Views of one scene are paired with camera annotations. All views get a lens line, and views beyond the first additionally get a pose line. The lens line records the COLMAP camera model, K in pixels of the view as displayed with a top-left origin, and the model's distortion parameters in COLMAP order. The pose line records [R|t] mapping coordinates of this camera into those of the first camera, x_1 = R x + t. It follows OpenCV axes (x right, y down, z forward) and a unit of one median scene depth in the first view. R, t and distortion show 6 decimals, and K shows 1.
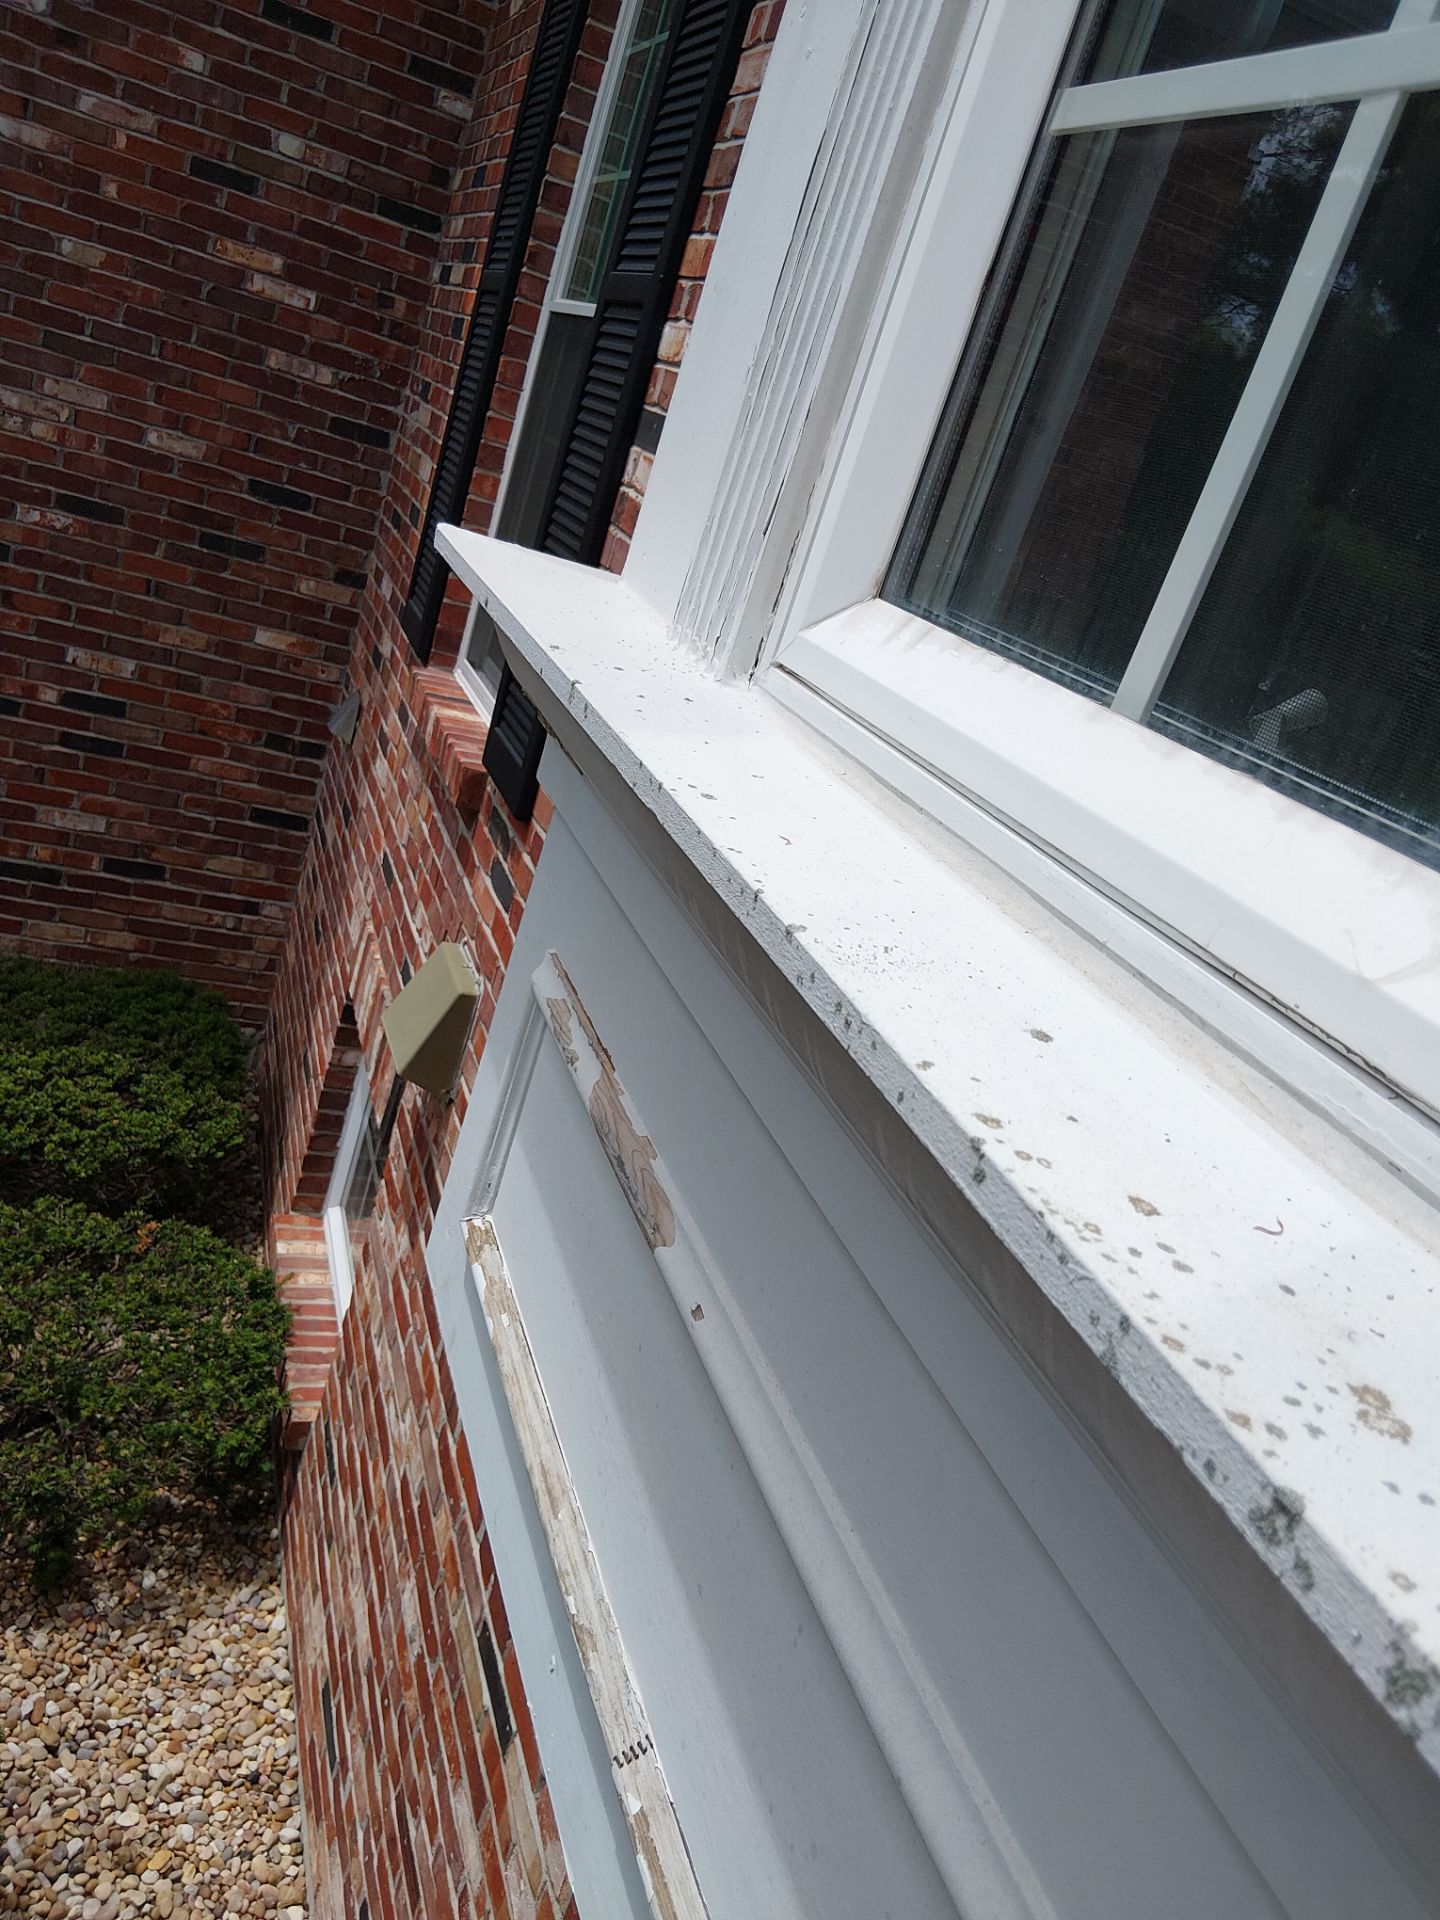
lens RADIAL K [[1466.5, 0, 710.6], [0, 1466.5, 954.7], [0, 0, 1]] dist [0.171246, -0.318920]
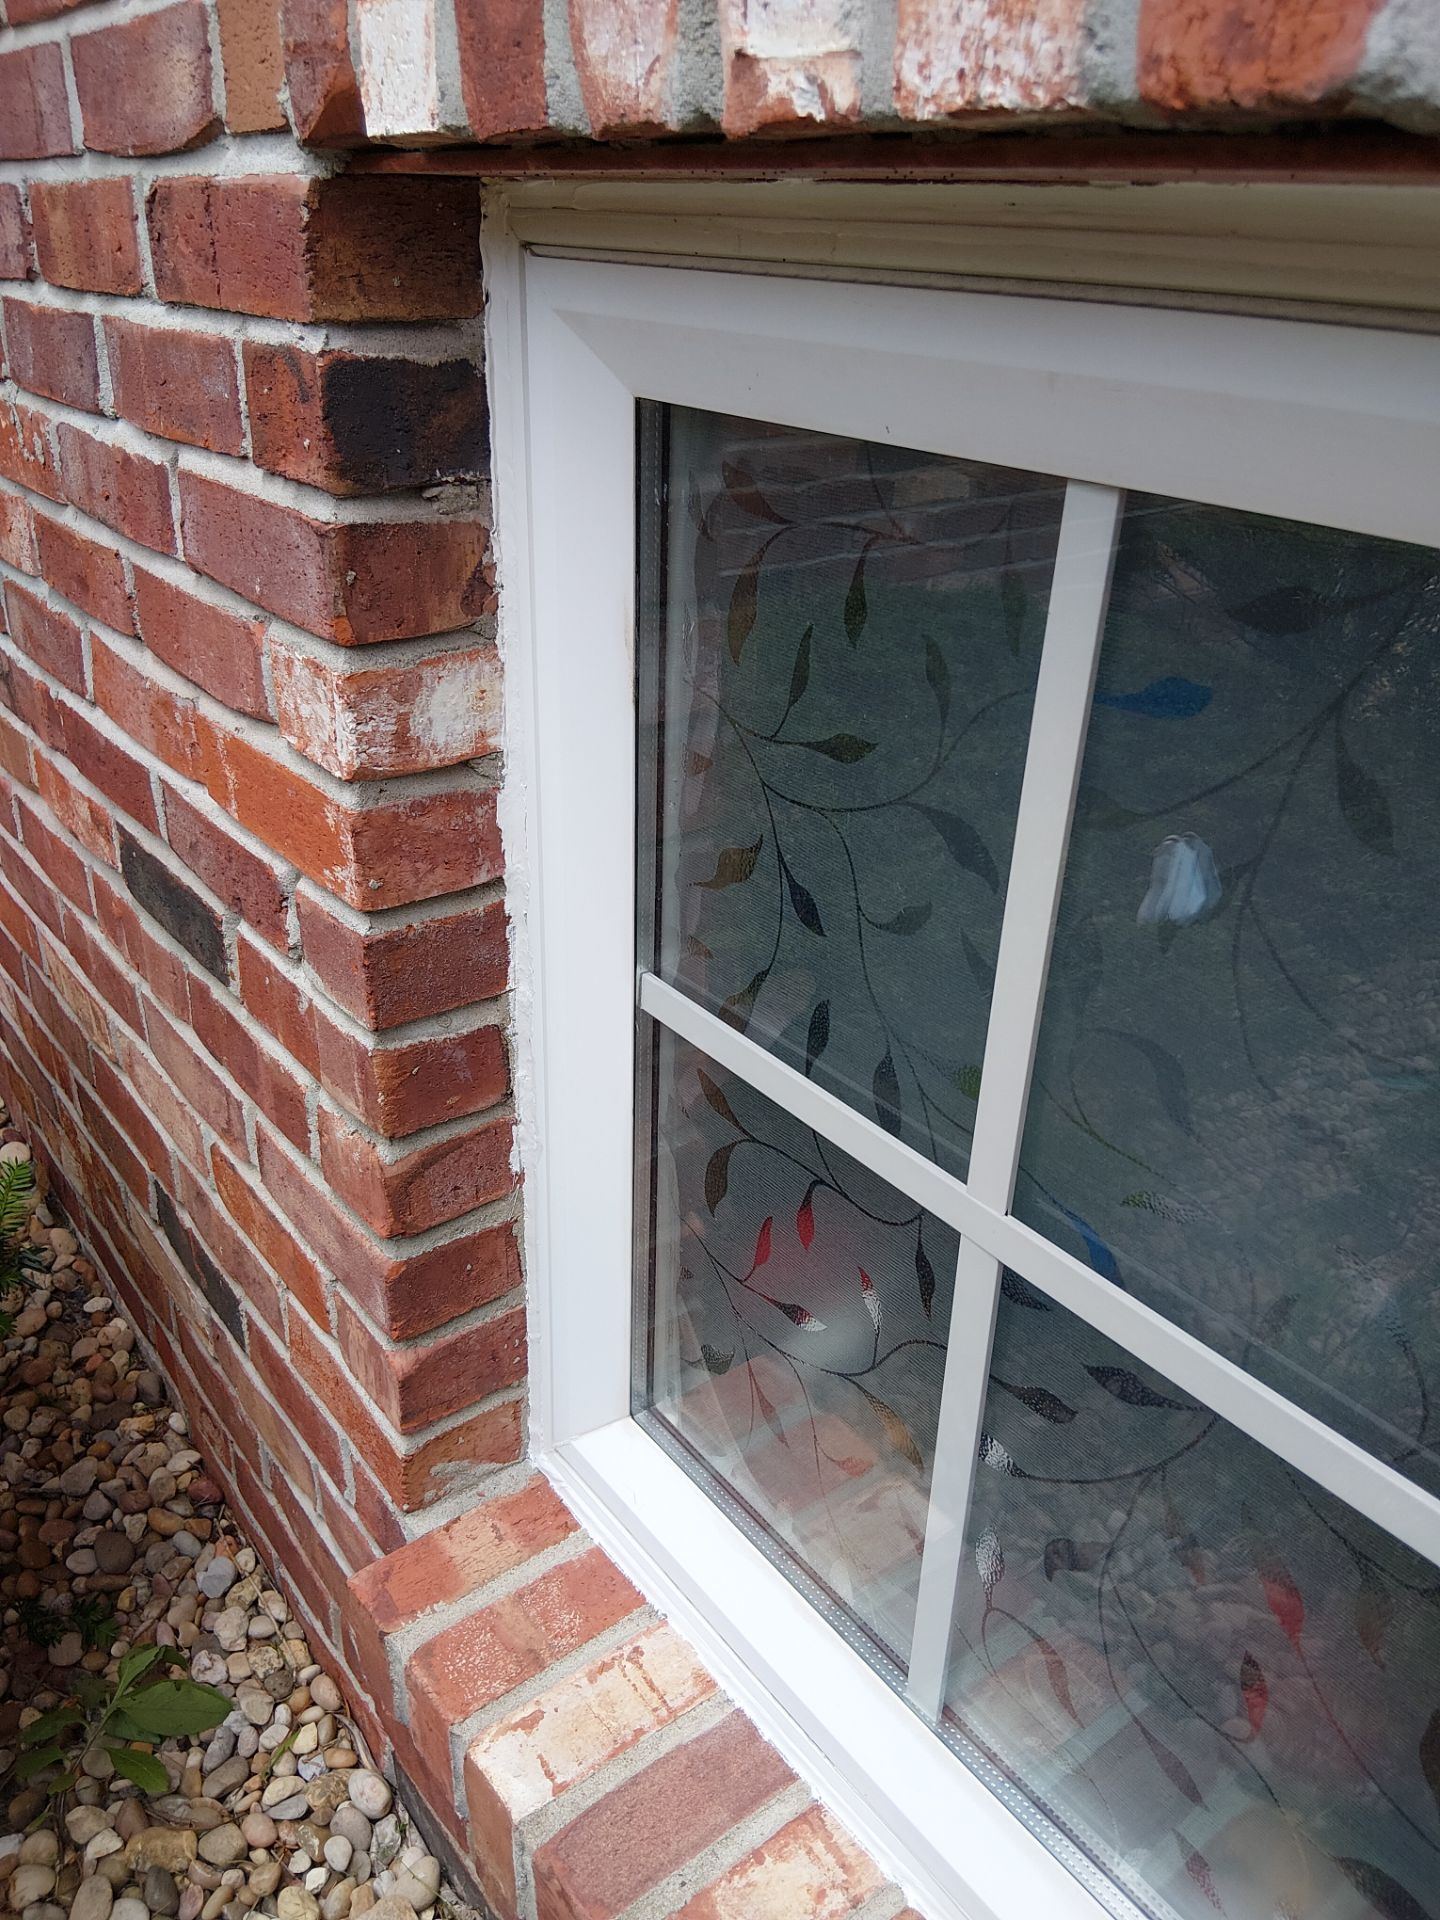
lens RADIAL K [[1458.2, 0, 720.0], [0, 1458.2, 960.0], [0, 0, 1]] dist [0.118263, -0.203280]
pose [[0.909265, -0.382203, 0.164797, -0.250458], [0.346465, 0.914441, 0.209189, 0.070294], [-0.230649, -0.133112, 0.963889, 0.809028]]
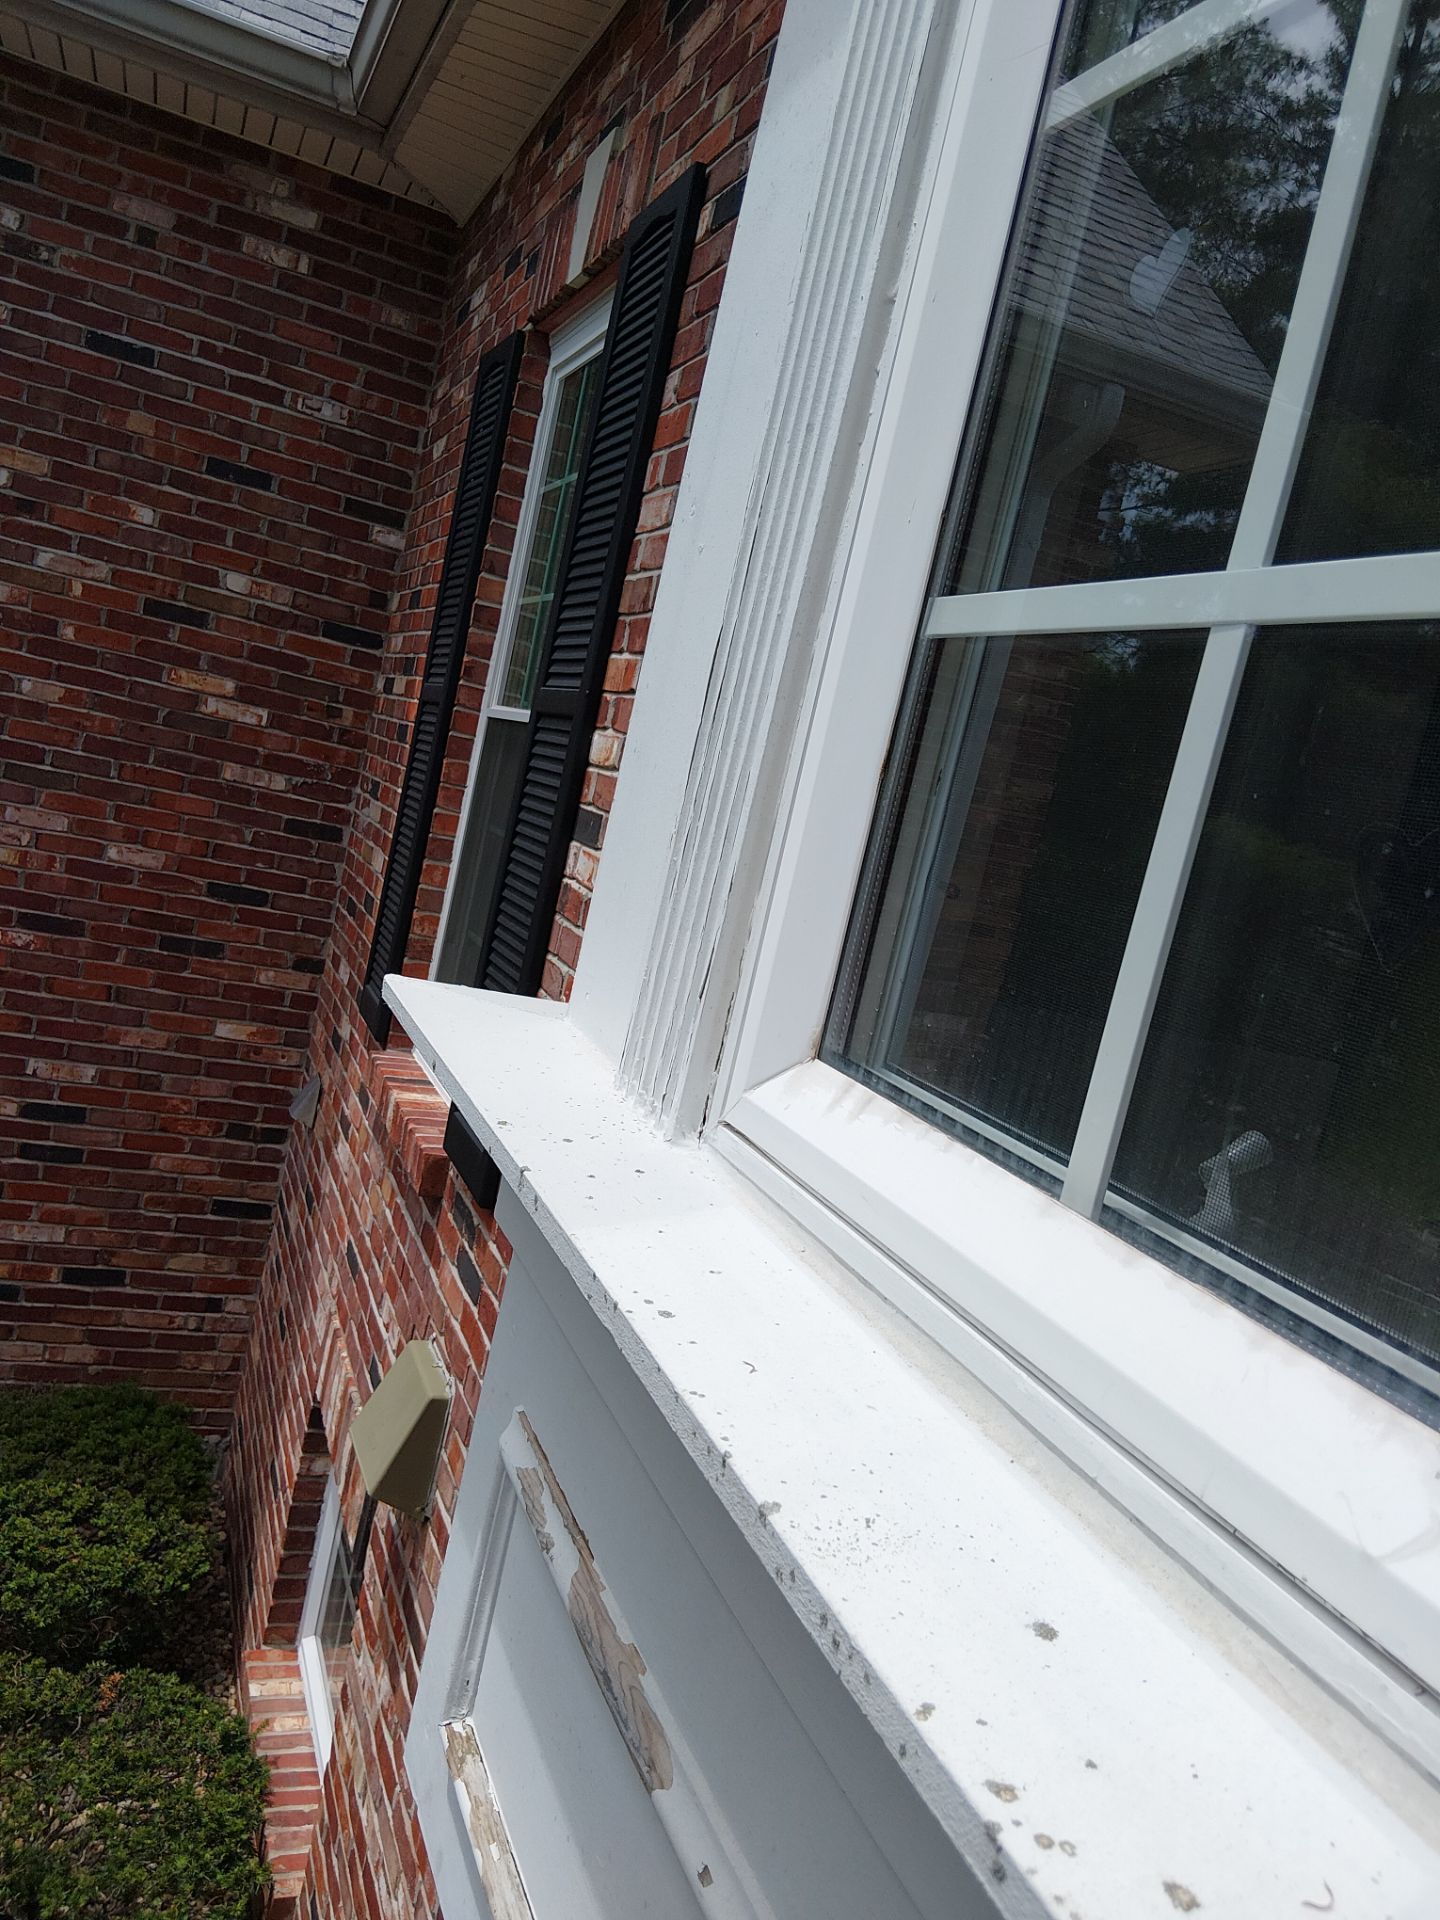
lens RADIAL K [[1458.2, 0, 720.0], [0, 1458.2, 960.0], [0, 0, 1]] dist [0.118263, -0.203280]
pose [[0.995305, -0.088481, 0.039229, 0.002832], [0.094787, 0.973055, -0.210191, -0.021861], [-0.019574, 0.212922, 0.976873, 0.001458]]
